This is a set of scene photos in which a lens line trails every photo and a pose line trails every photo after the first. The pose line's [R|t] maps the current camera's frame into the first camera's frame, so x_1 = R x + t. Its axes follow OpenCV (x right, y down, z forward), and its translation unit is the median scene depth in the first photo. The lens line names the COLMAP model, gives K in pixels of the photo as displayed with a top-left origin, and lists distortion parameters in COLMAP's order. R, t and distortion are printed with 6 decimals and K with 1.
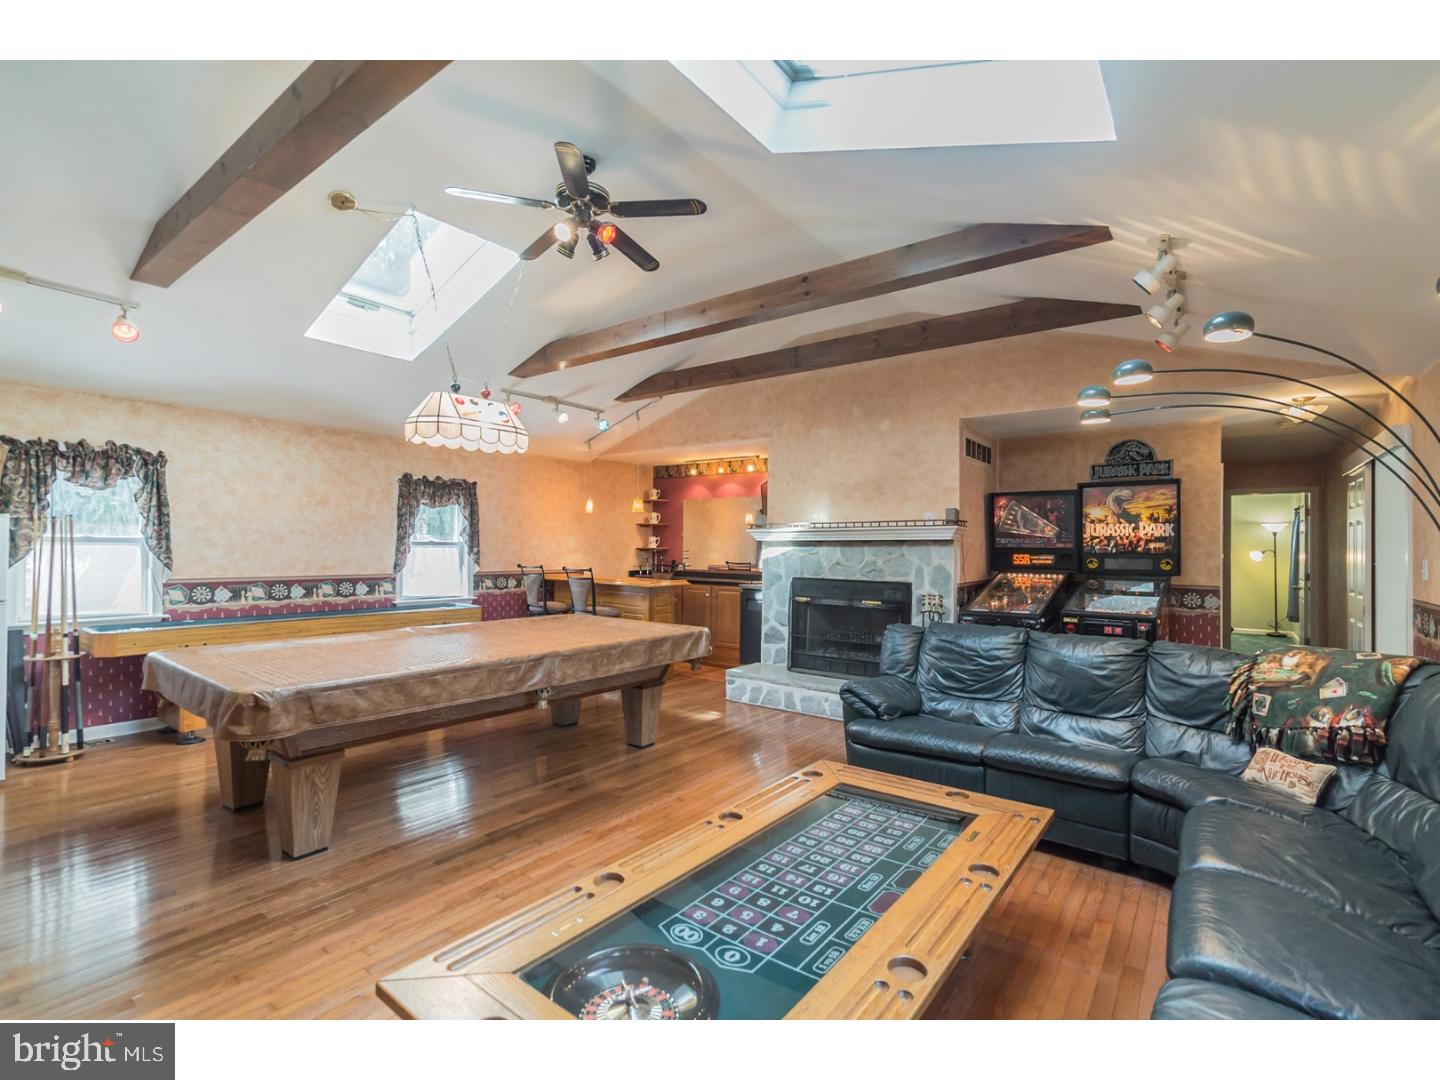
lens RADIAL K [[671.7, 0, 721.3], [0, 671.7, 544.6], [0, 0, 1]] dist [-0.002676, 0.000313]
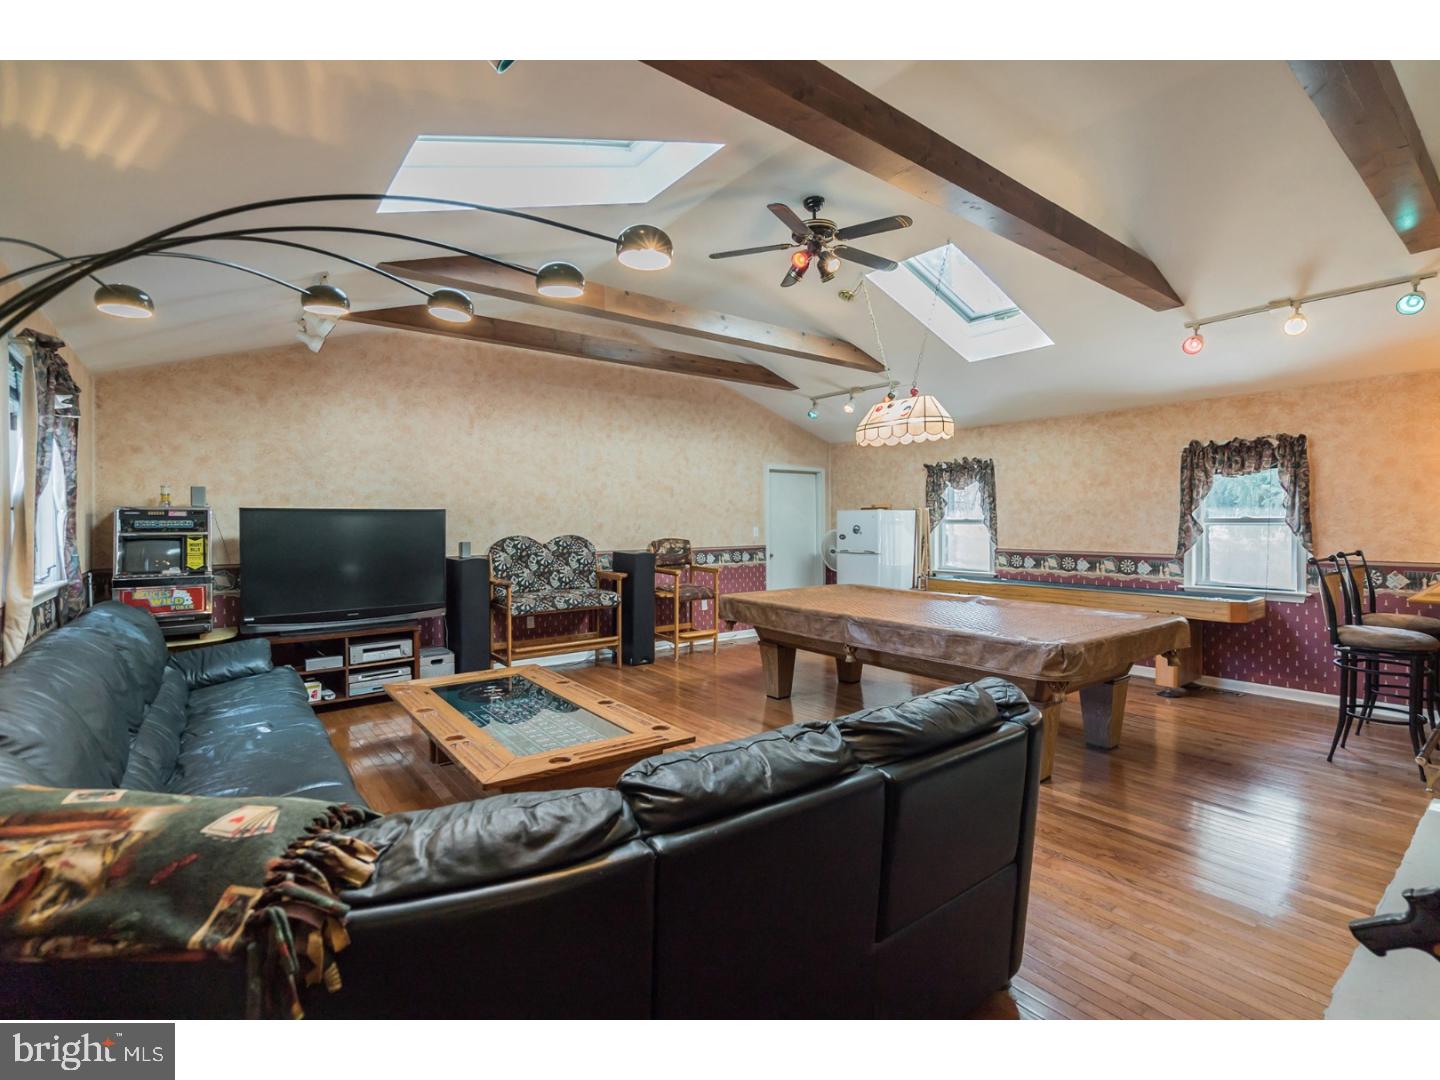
lens RADIAL K [[671.7, 0, 723.6], [0, 671.7, 531.4], [0, 0, 1]] dist [-0.002676, 0.000313]
pose [[-0.261522, 0.006313, -0.965177, 0.616605], [0.004920, 0.999974, 0.005207, 0.005126], [0.965185, -0.003387, -0.261546, 0.723268]]
